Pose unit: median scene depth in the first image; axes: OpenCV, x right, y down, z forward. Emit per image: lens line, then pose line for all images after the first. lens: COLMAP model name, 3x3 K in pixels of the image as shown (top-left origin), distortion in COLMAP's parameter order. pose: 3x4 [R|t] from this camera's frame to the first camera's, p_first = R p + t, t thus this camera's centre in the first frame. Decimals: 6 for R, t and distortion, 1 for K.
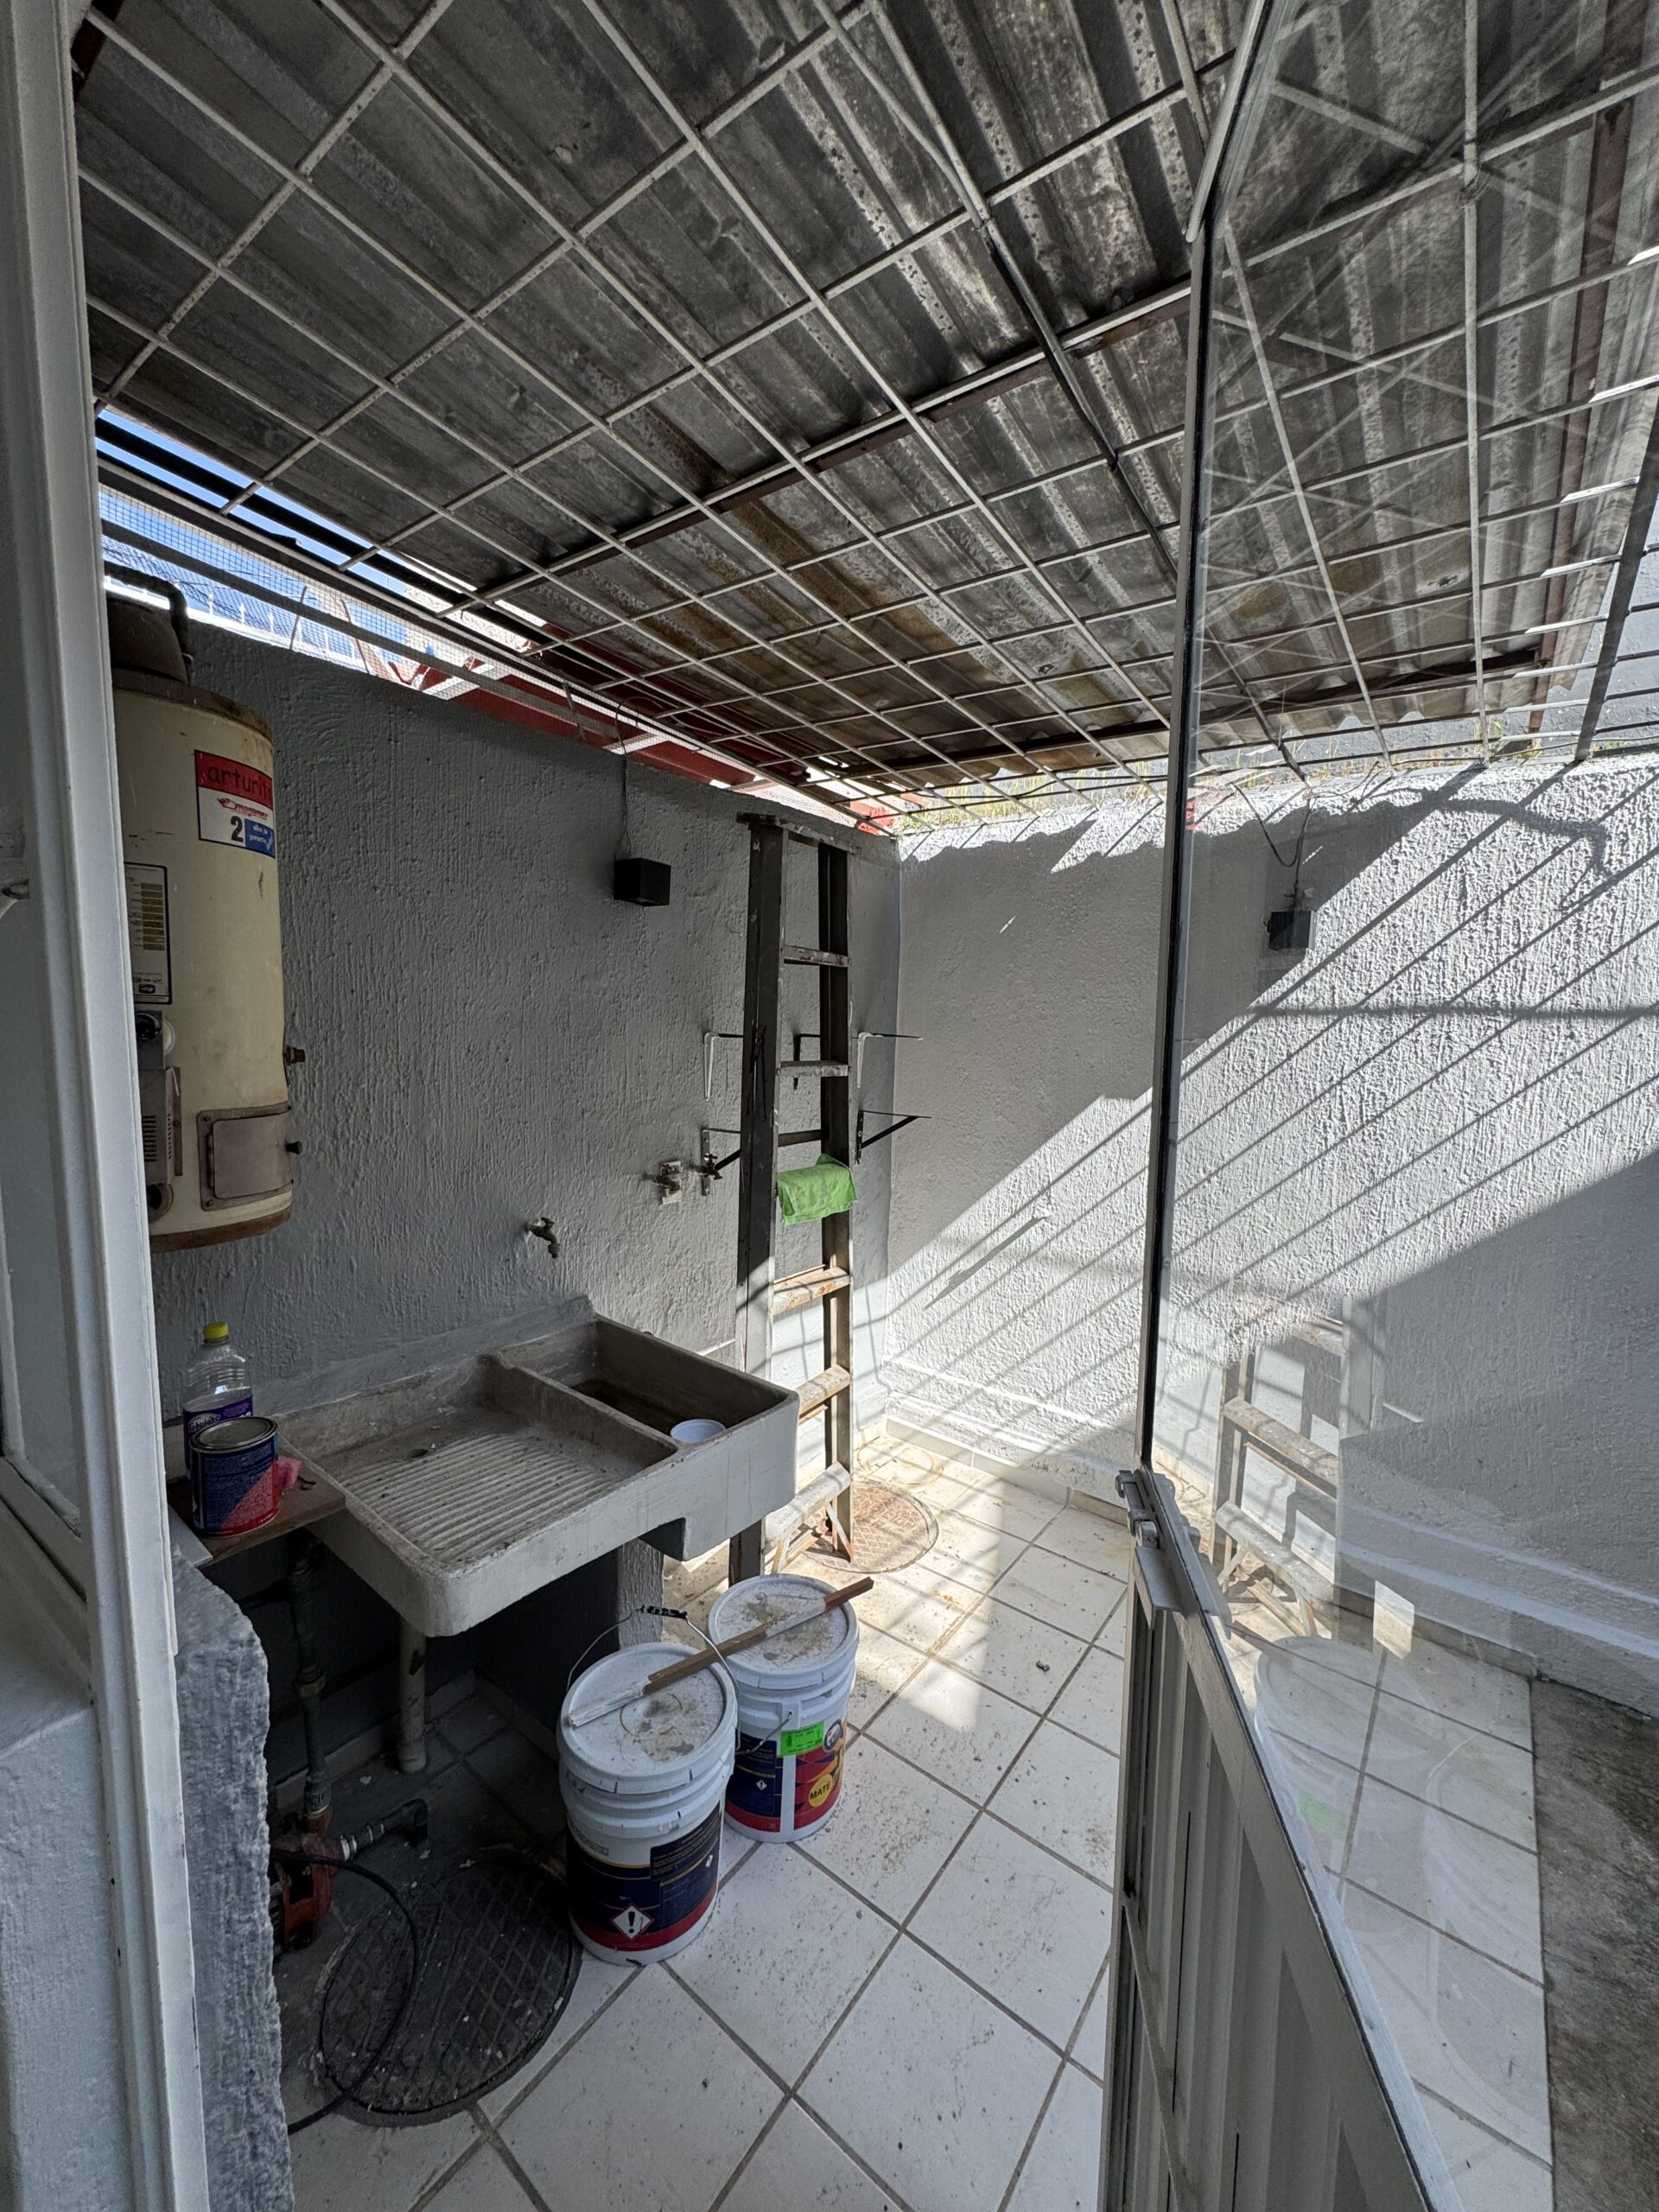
lens RADIAL K [[885.3, 0, 824.5], [0, 885.3, 1108.5], [0, 0, 1]] dist [-0.001018, 0.000392]
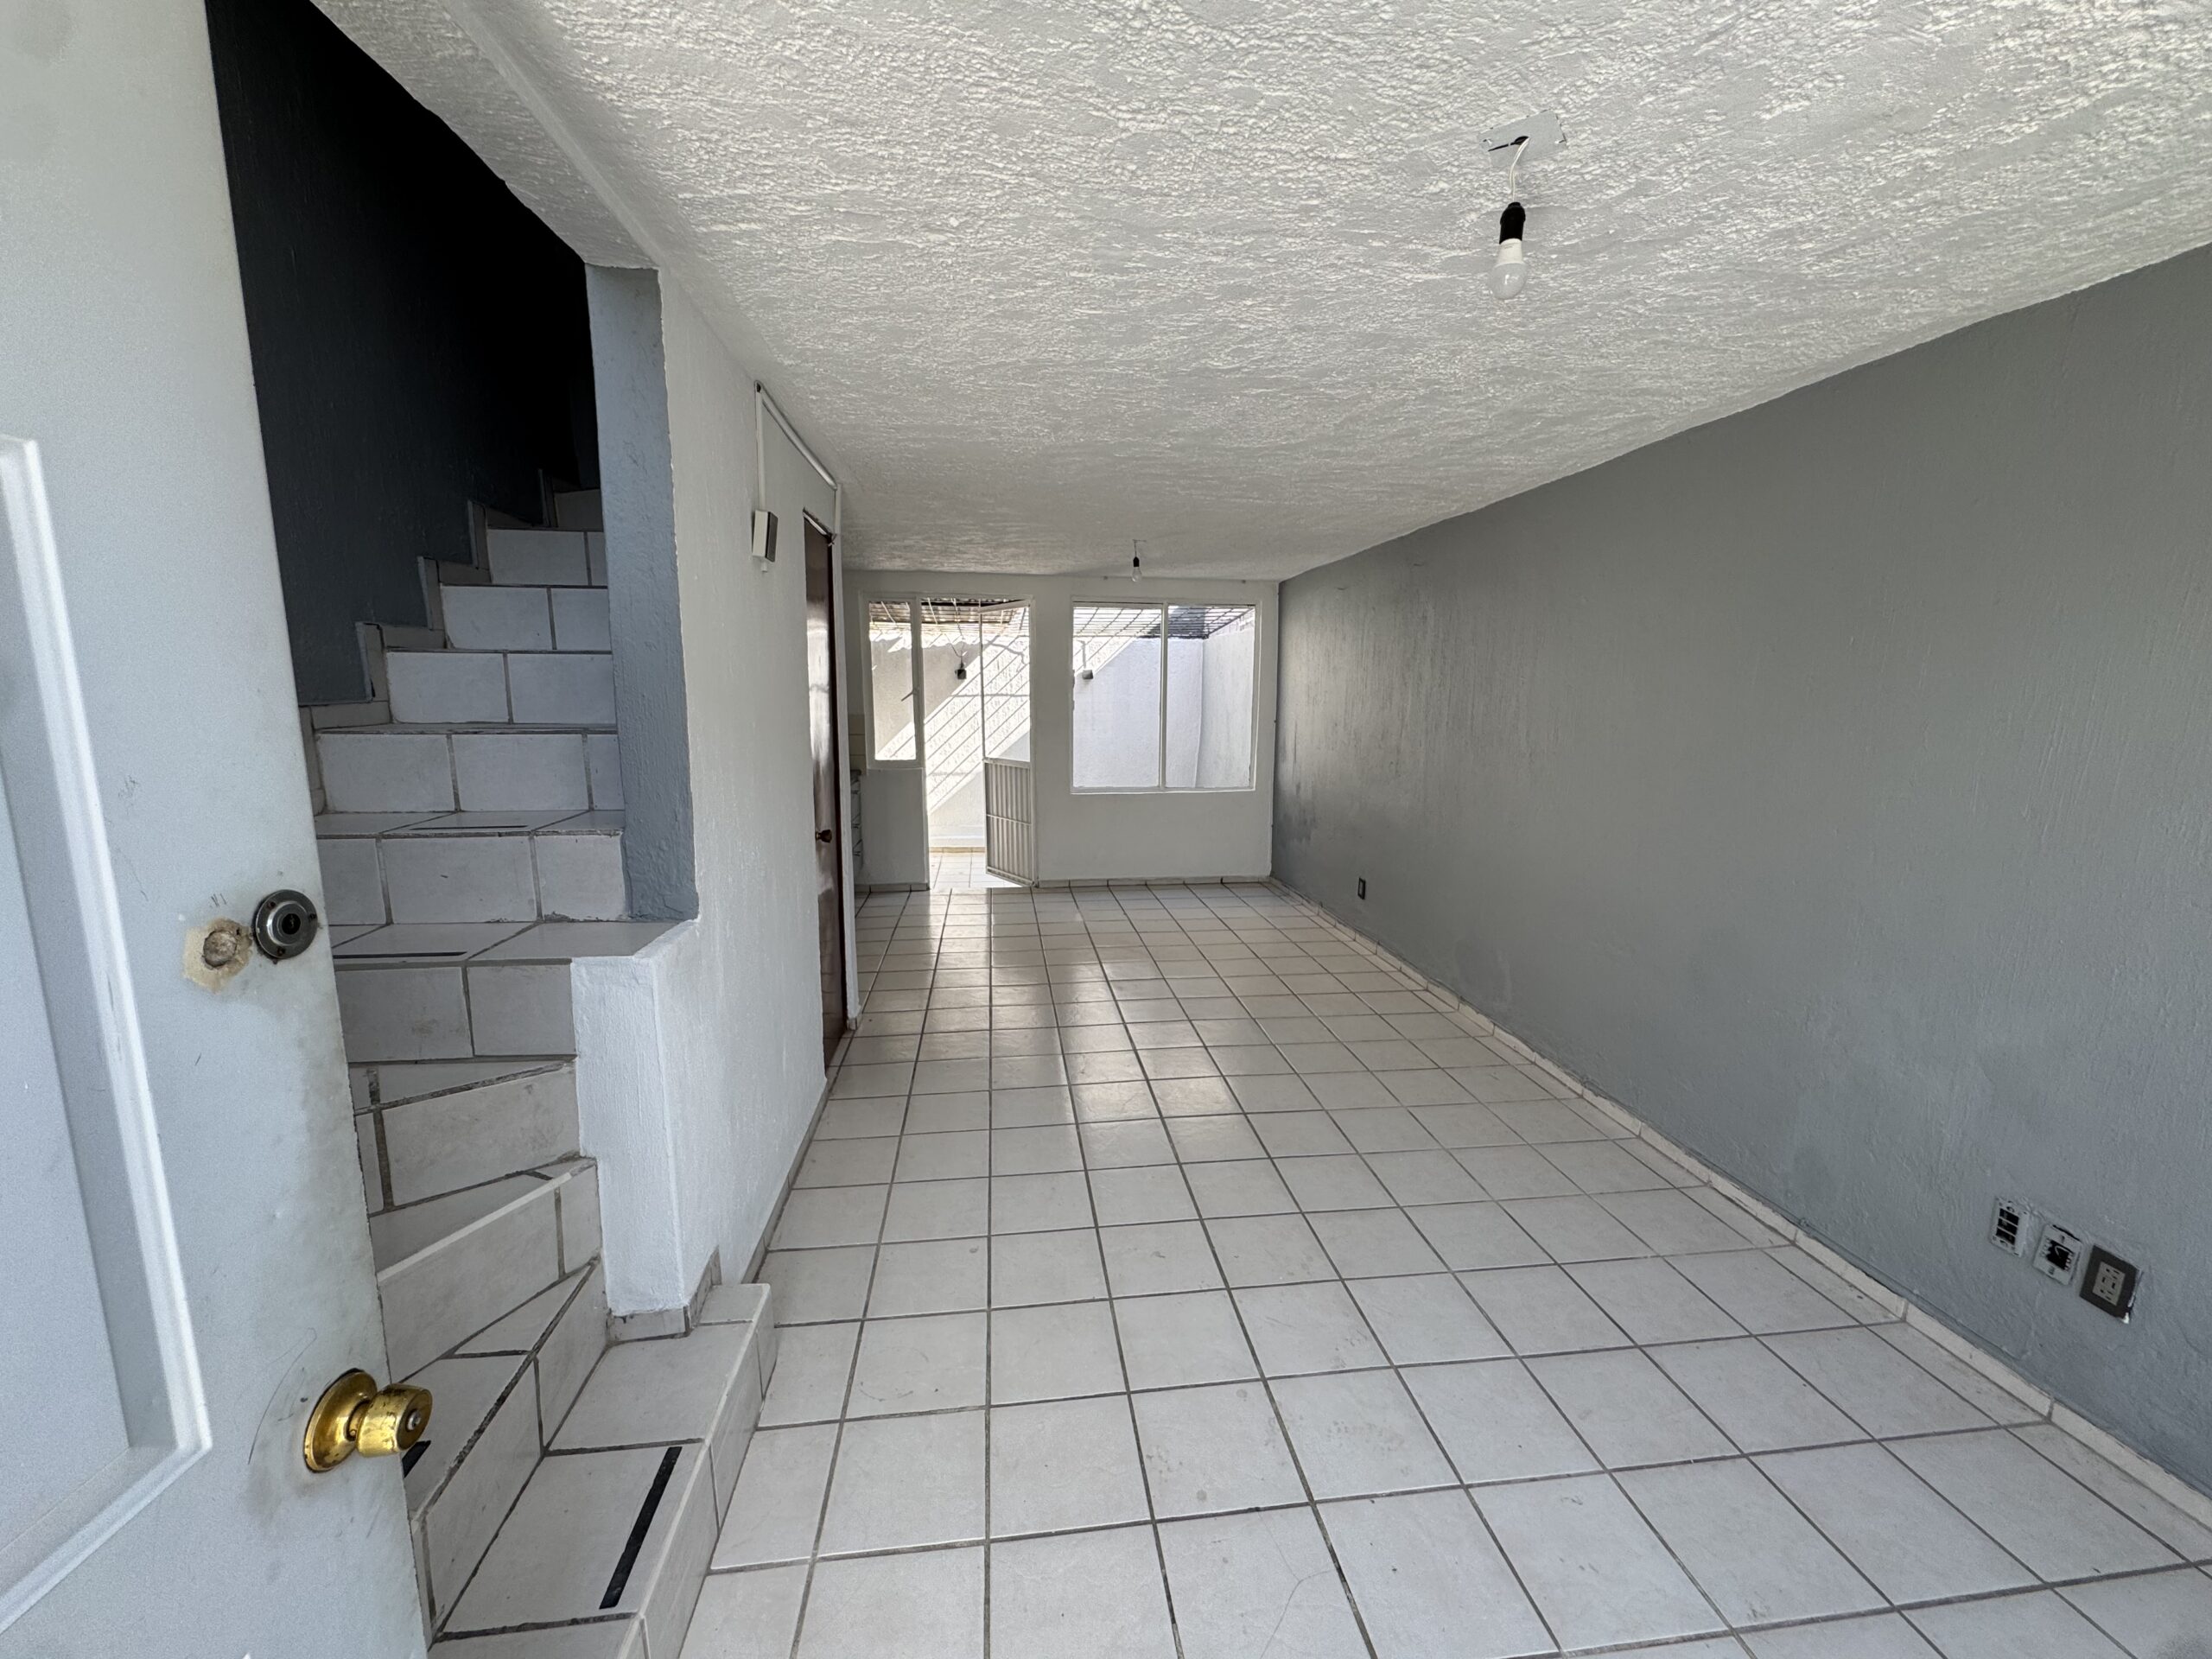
lens RADIAL K [[885.3, 0, 1110.1], [0, 885.3, 829.1], [0, 0, 1]] dist [-0.001018, 0.000392]
pose [[0.708140, -0.096949, 0.699384, -1.466788], [0.099818, 0.994326, 0.036766, 0.322501], [-0.698980, 0.043776, 0.713800, -1.783388]]
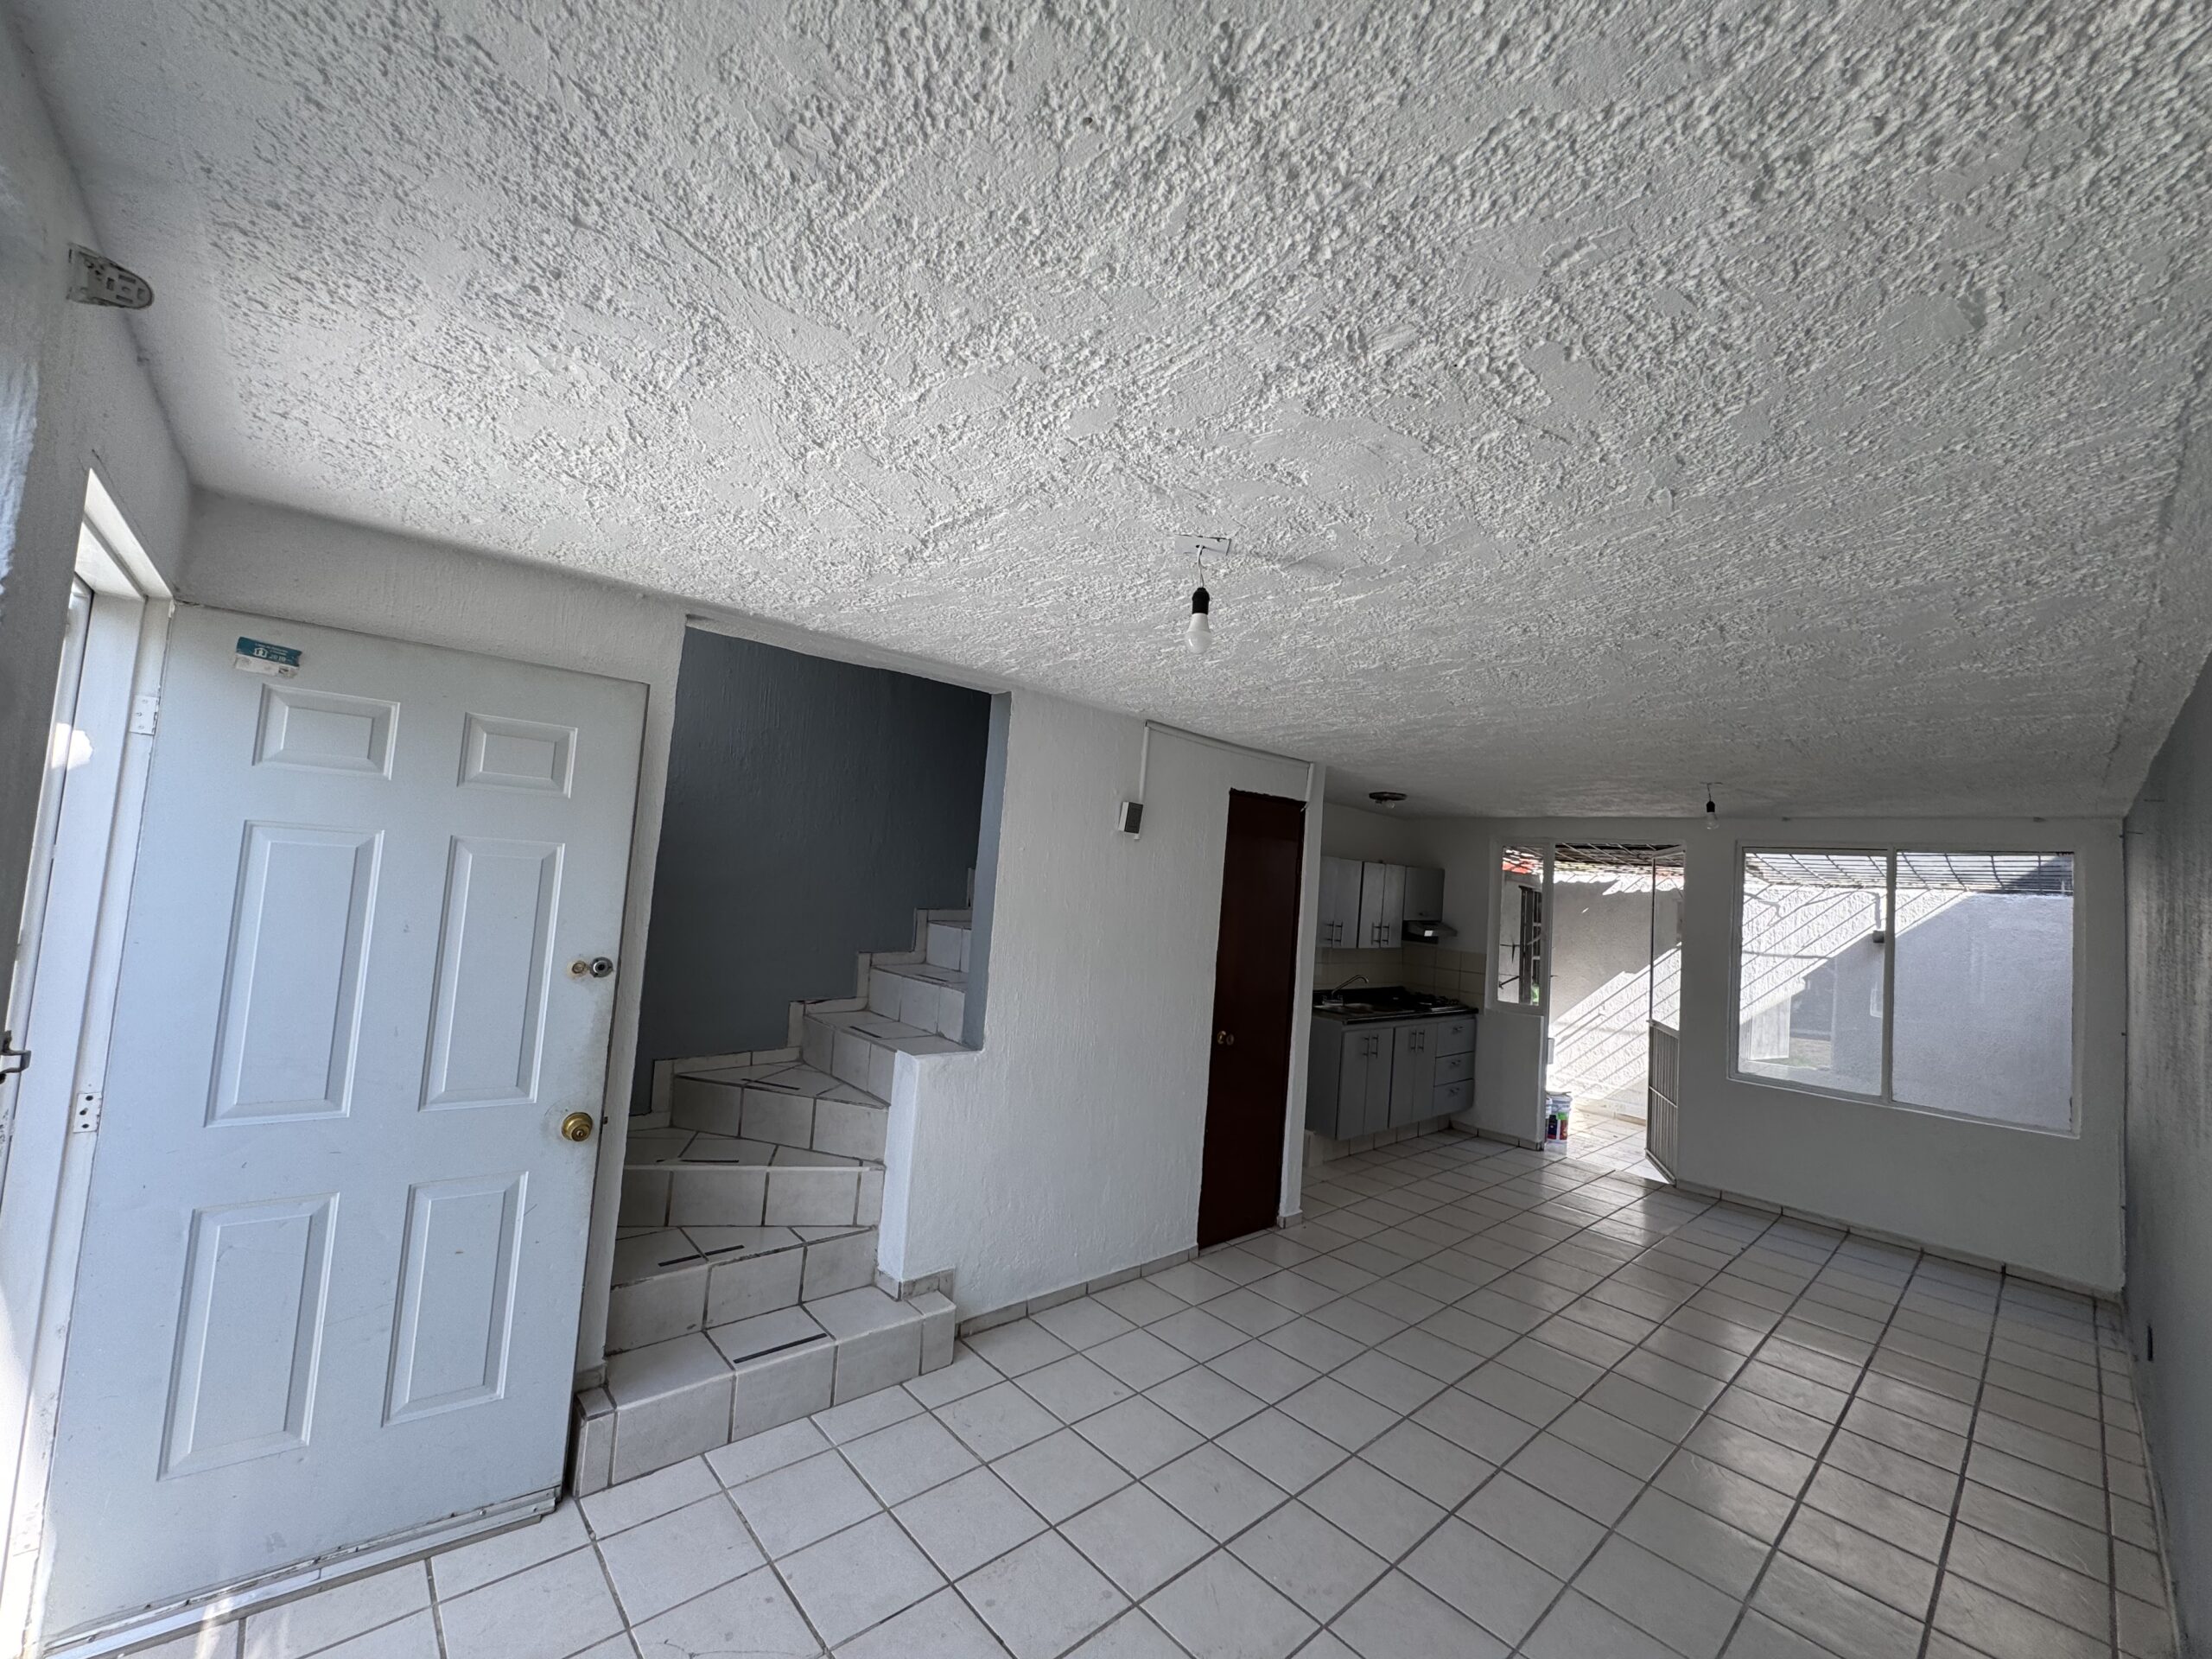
lens RADIAL K [[885.3, 0, 1114.5], [0, 885.3, 826.2], [0, 0, 1]] dist [-0.001018, 0.000392]
pose [[0.982503, 0.070179, -0.172522, -0.872545], [-0.107423, 0.970221, -0.217098, 0.334654], [0.152148, 0.231832, 0.960783, -2.194791]]
